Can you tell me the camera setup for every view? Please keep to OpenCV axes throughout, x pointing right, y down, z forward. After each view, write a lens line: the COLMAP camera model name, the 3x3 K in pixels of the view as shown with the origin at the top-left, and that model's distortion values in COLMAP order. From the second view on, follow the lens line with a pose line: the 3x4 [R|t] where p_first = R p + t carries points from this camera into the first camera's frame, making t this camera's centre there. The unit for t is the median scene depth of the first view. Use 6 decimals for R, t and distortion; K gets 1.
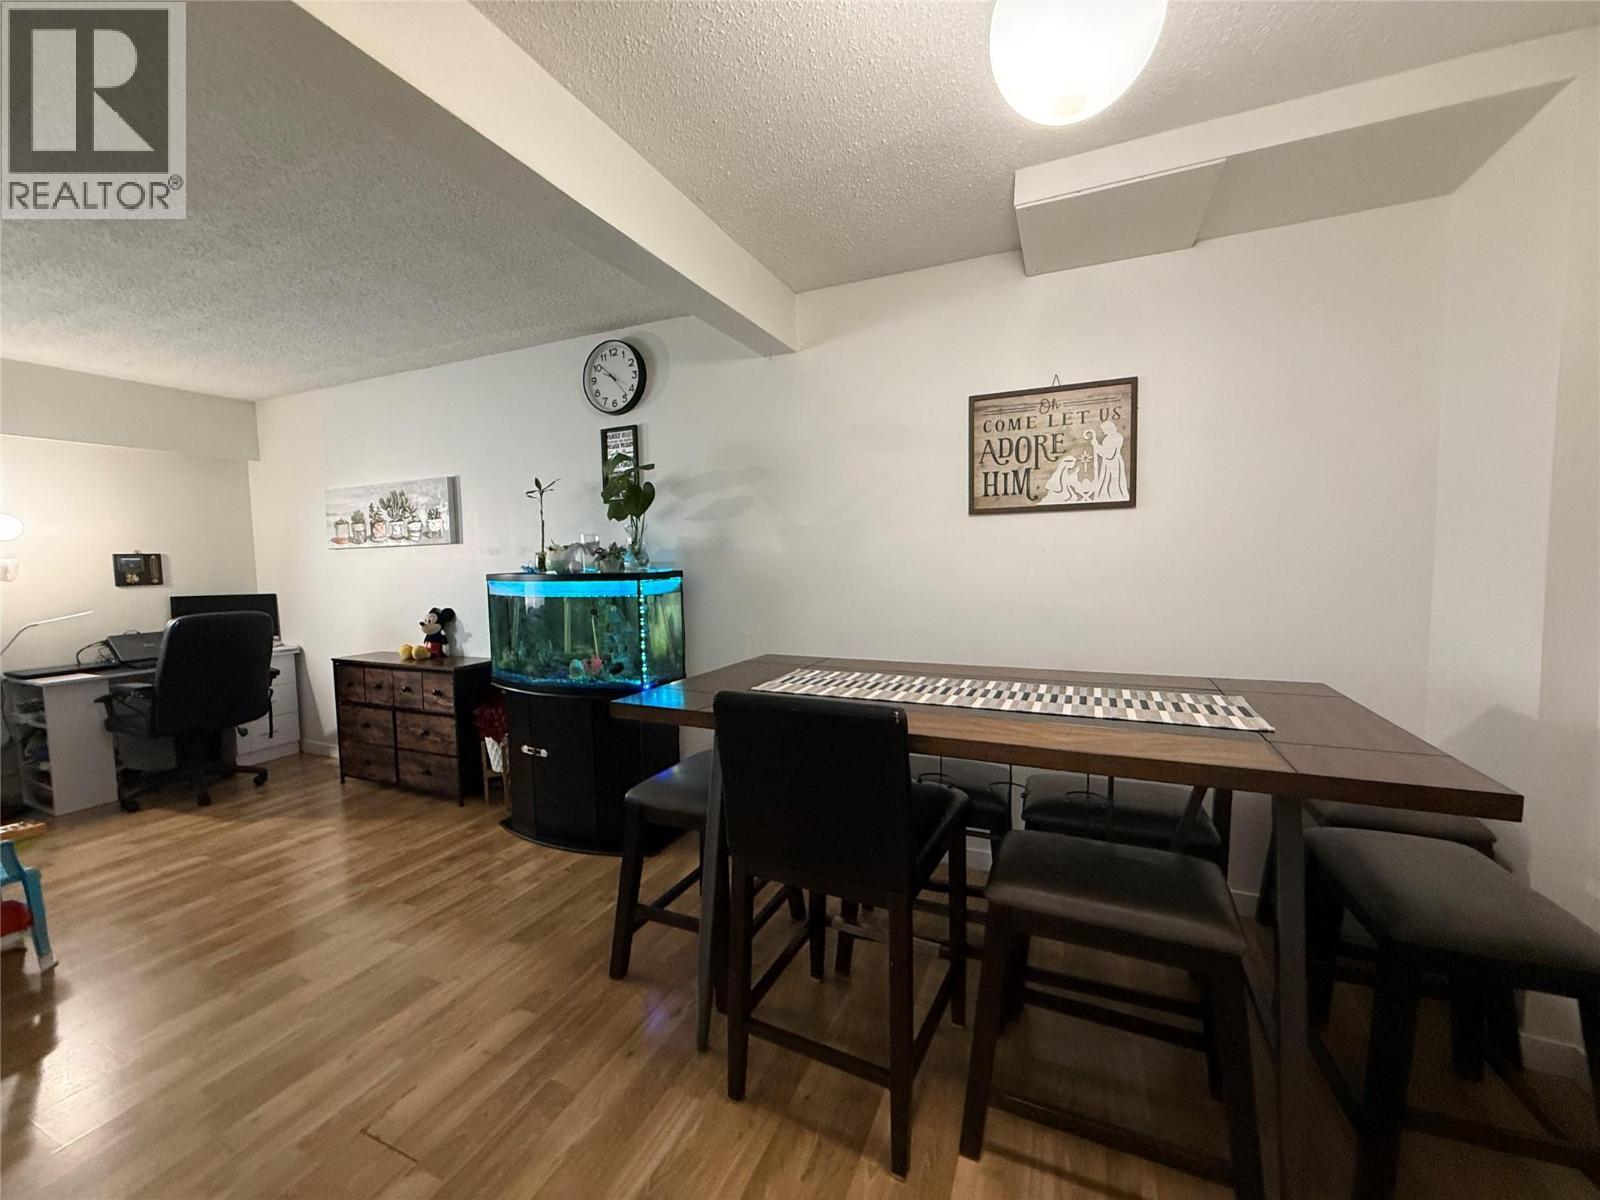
lens RADIAL K [[645.4, 0, 800.0], [0, 645.4, 600.0], [0, 0, 1]] dist [-0.000284, -0.000046]
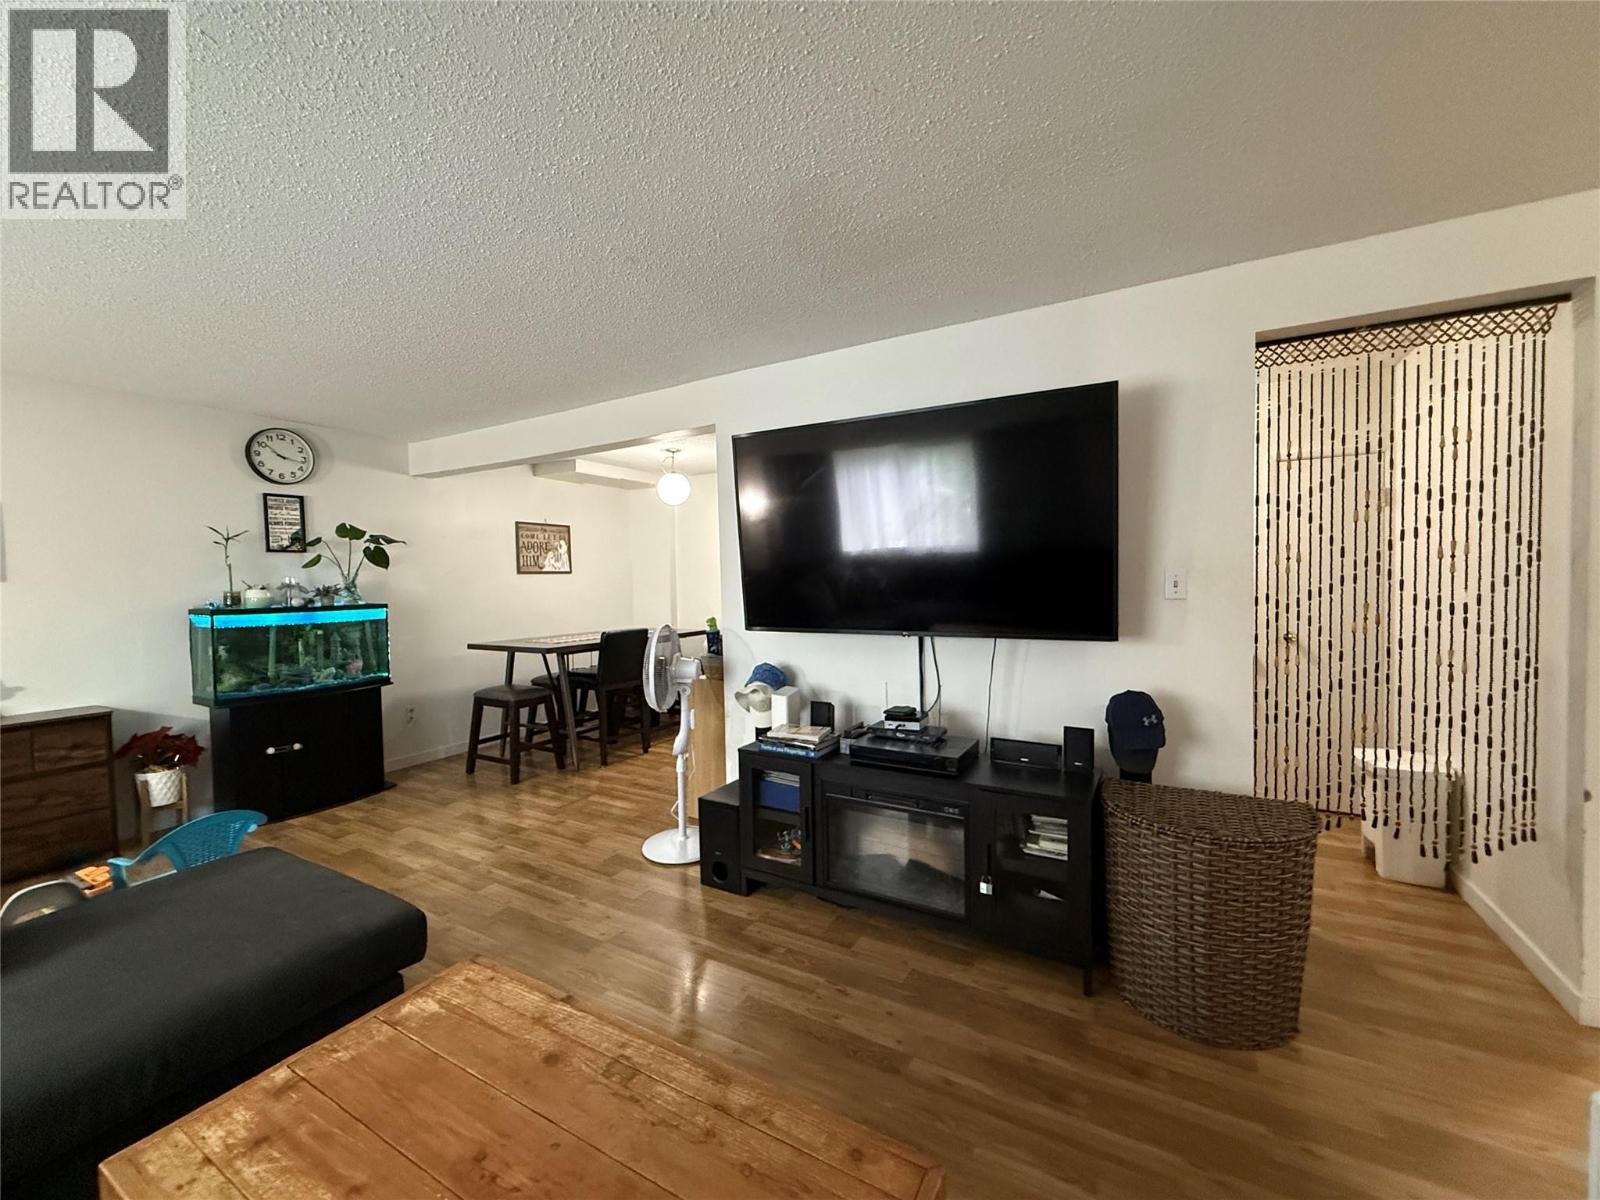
lens RADIAL K [[637.3, 0, 795.6], [0, 637.3, 600.0], [0, 0, 1]] dist [-0.000836, -0.000226]
pose [[0.093338, -0.014694, 0.995526, -1.861816], [0.078937, 0.996853, 0.007312, 0.018296], [-0.992500, 0.077901, 0.094205, -0.153889]]
